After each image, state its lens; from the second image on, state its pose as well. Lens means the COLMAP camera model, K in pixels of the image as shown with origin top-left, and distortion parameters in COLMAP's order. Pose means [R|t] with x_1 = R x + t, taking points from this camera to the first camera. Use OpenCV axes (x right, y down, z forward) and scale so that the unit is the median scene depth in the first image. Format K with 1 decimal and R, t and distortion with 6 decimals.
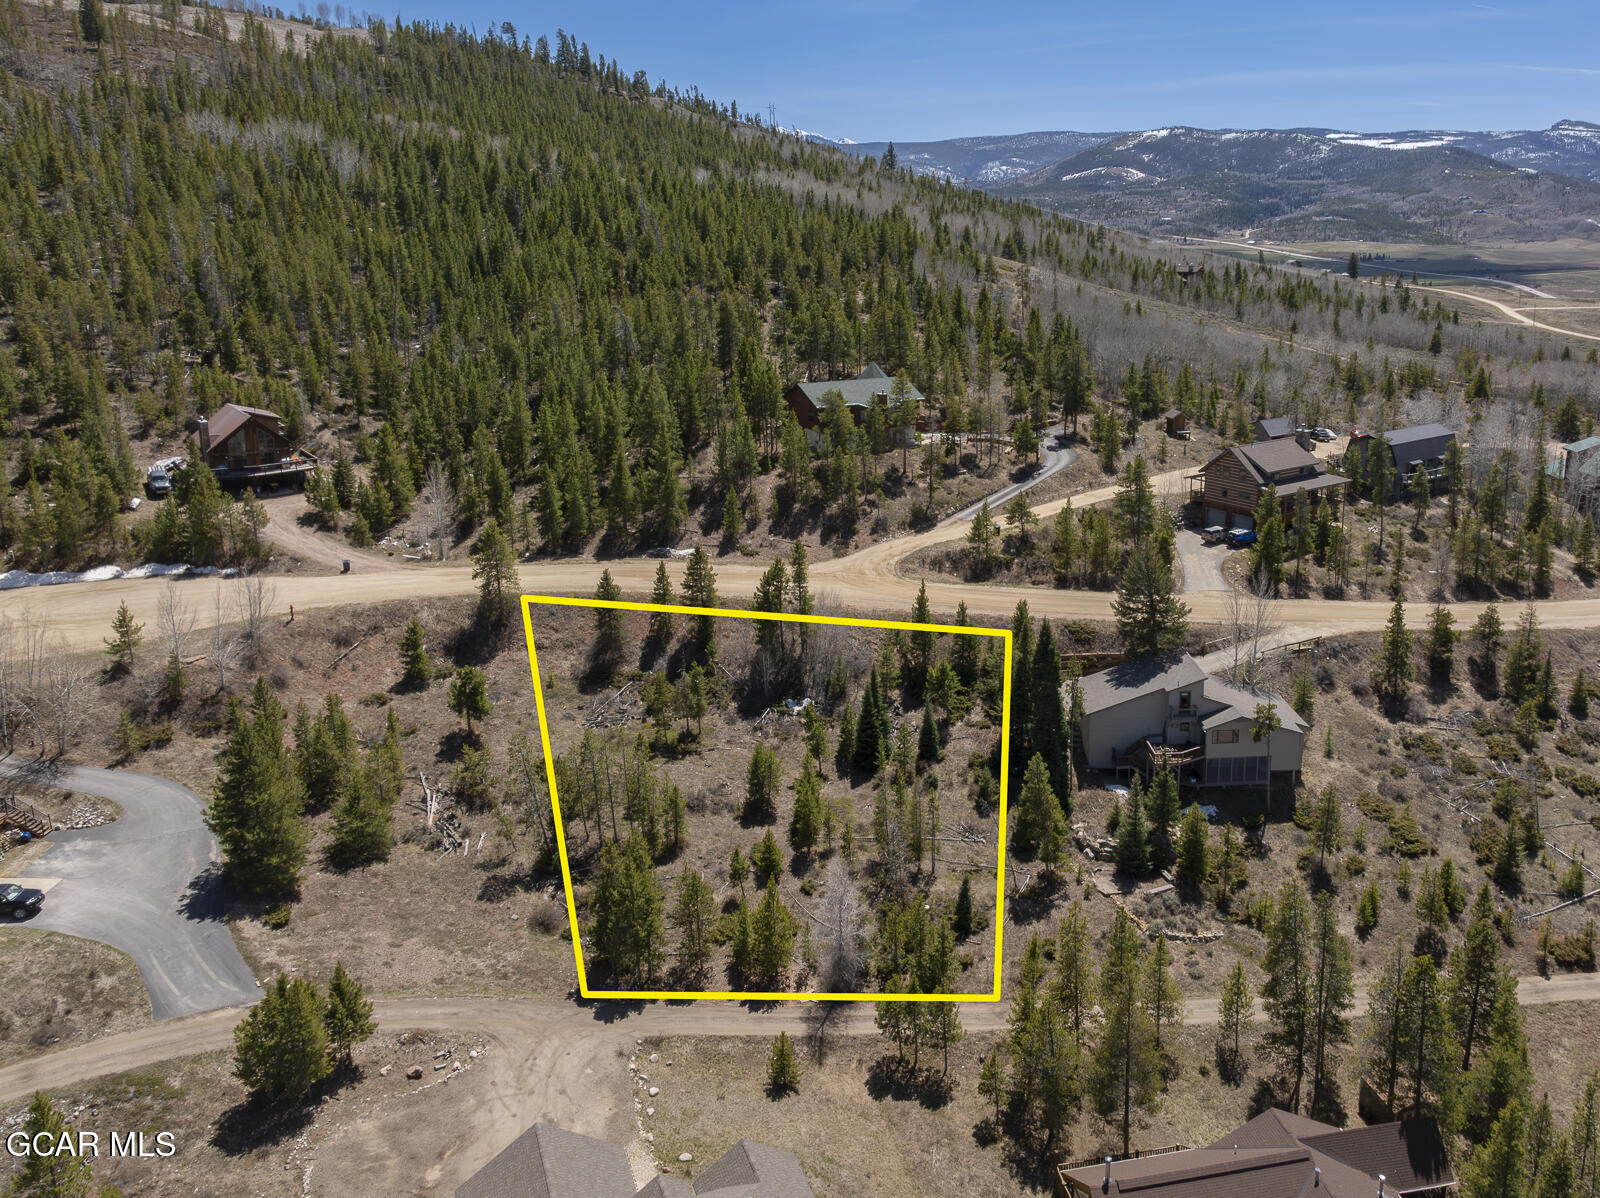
lens RADIAL K [[1300.0, 0, 919.8], [0, 1300.0, 502.7], [0, 0, 1]] dist [-0.038237, 0.027504]
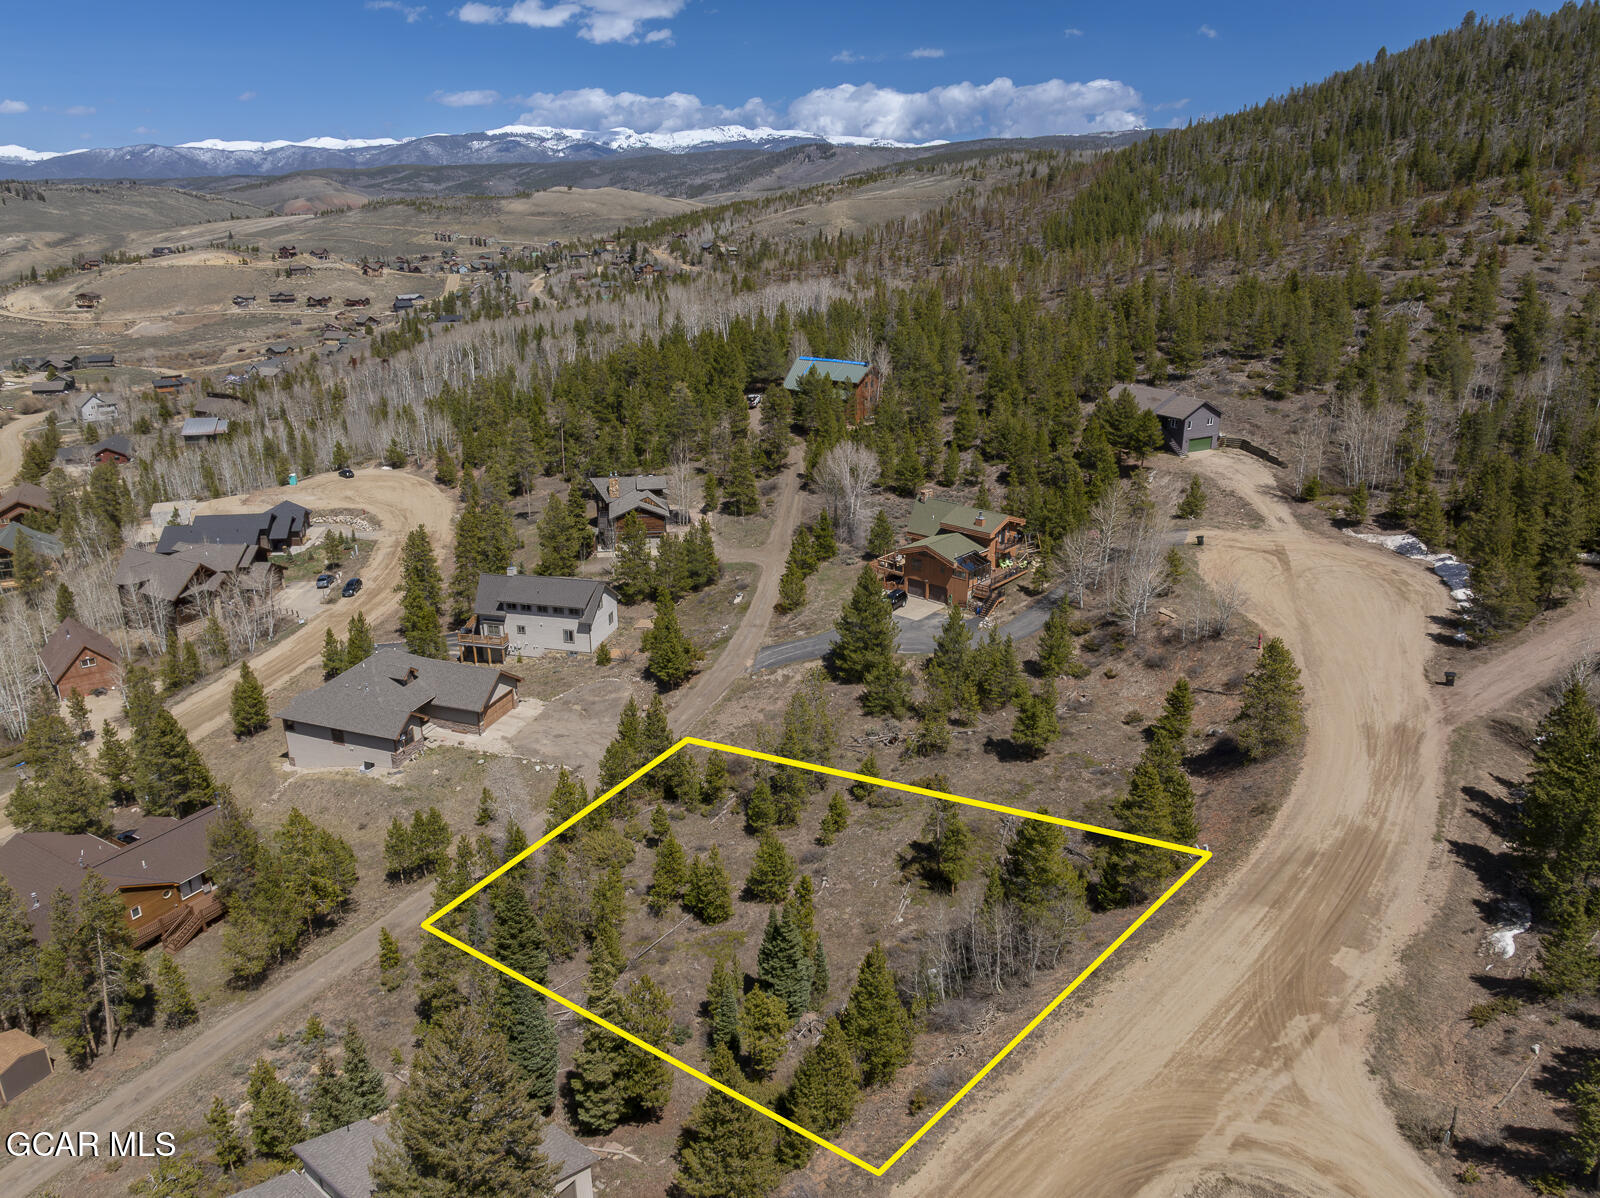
lens RADIAL K [[1120.1, 0, 800.0], [0, 1120.1, 599.0], [0, 0, 1]] dist [-0.036314, 0.022158]
pose [[-0.671198, 0.251822, -0.697194, 0.300733], [-0.160646, 0.868763, 0.468448, -0.265802], [0.723662, 0.426422, -0.542658, 1.146937]]
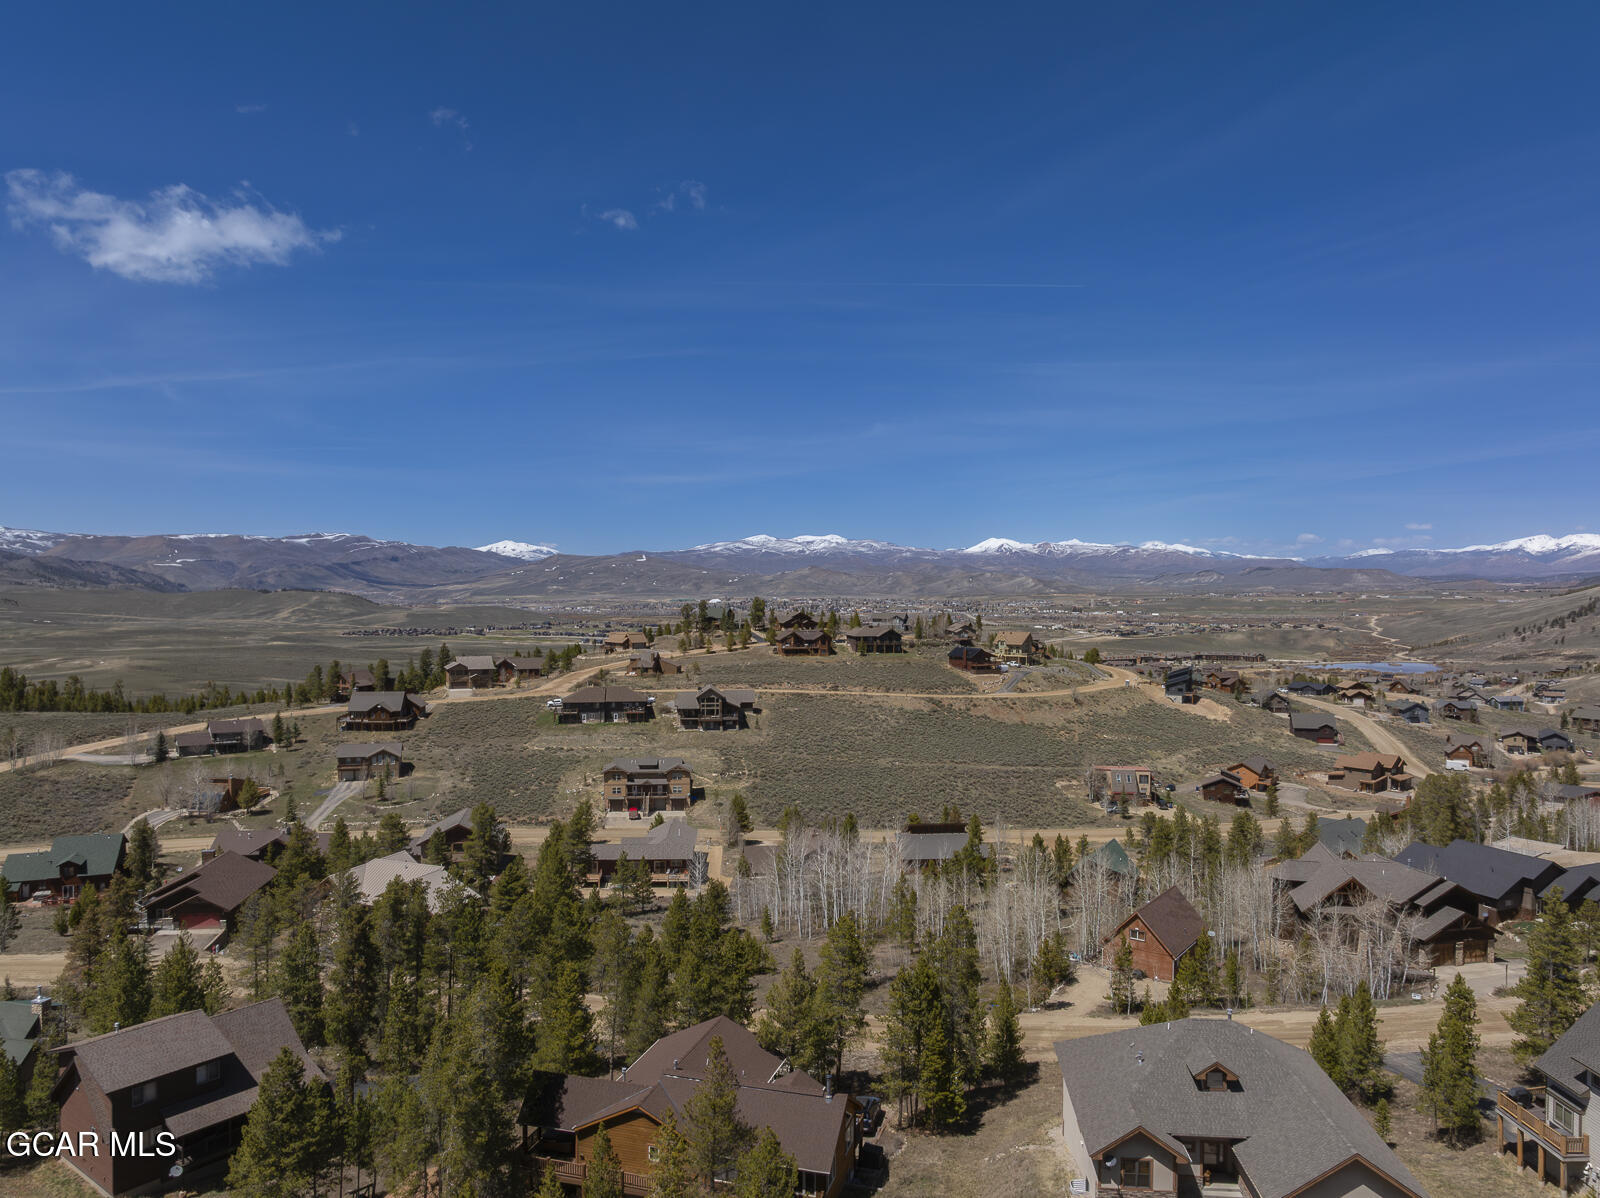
lens RADIAL K [[1121.9, 0, 799.5], [0, 1121.9, 601.5], [0, 0, 1]] dist [-0.039682, 0.025693]
pose [[-0.878151, -0.009085, 0.478298, -0.163293], [0.102350, 0.973101, 0.206397, -0.072635], [-0.467307, 0.230202, -0.853599, 0.922947]]
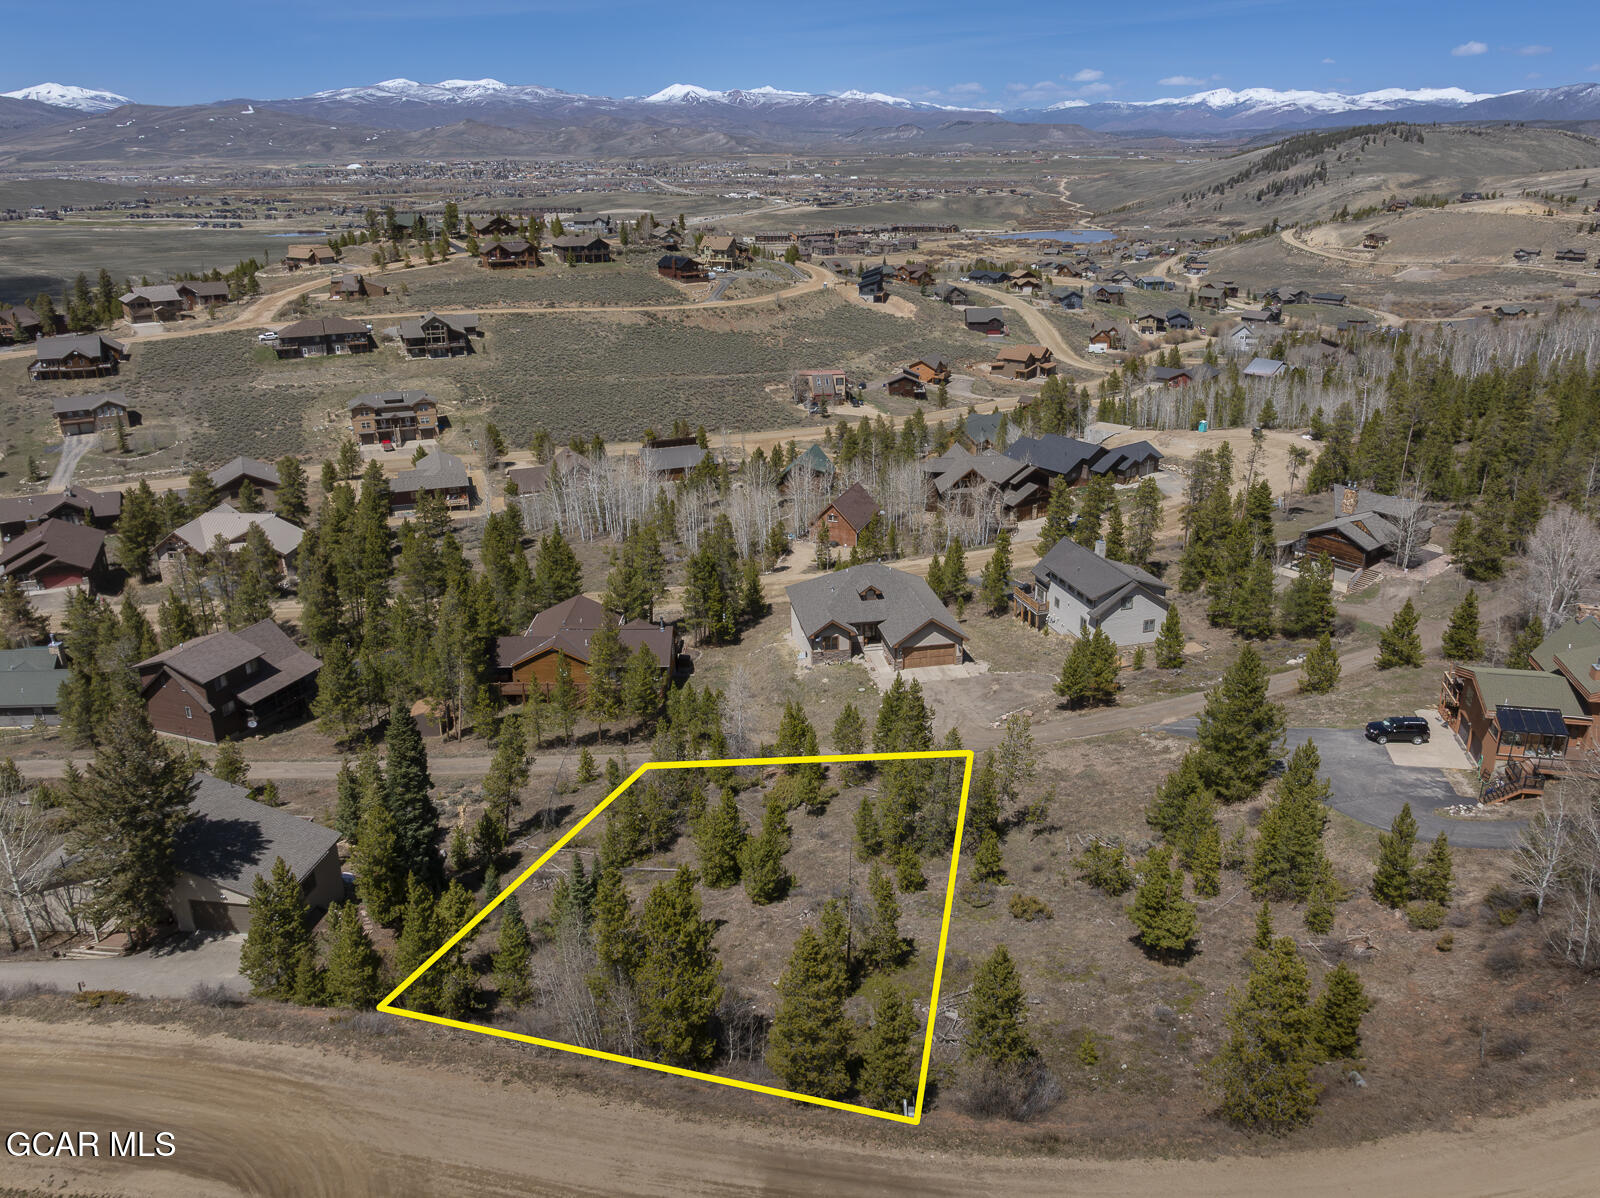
lens RADIAL K [[1198.1, 0, 855.3], [0, 1198.1, 561.6], [0, 0, 1]] dist [-0.038117, 0.024876]
pose [[-0.982064, -0.064964, 0.177001, -0.255949], [0.038918, 0.848706, 0.527432, -0.301174], [-0.184486, 0.524860, -0.830955, 1.290242]]
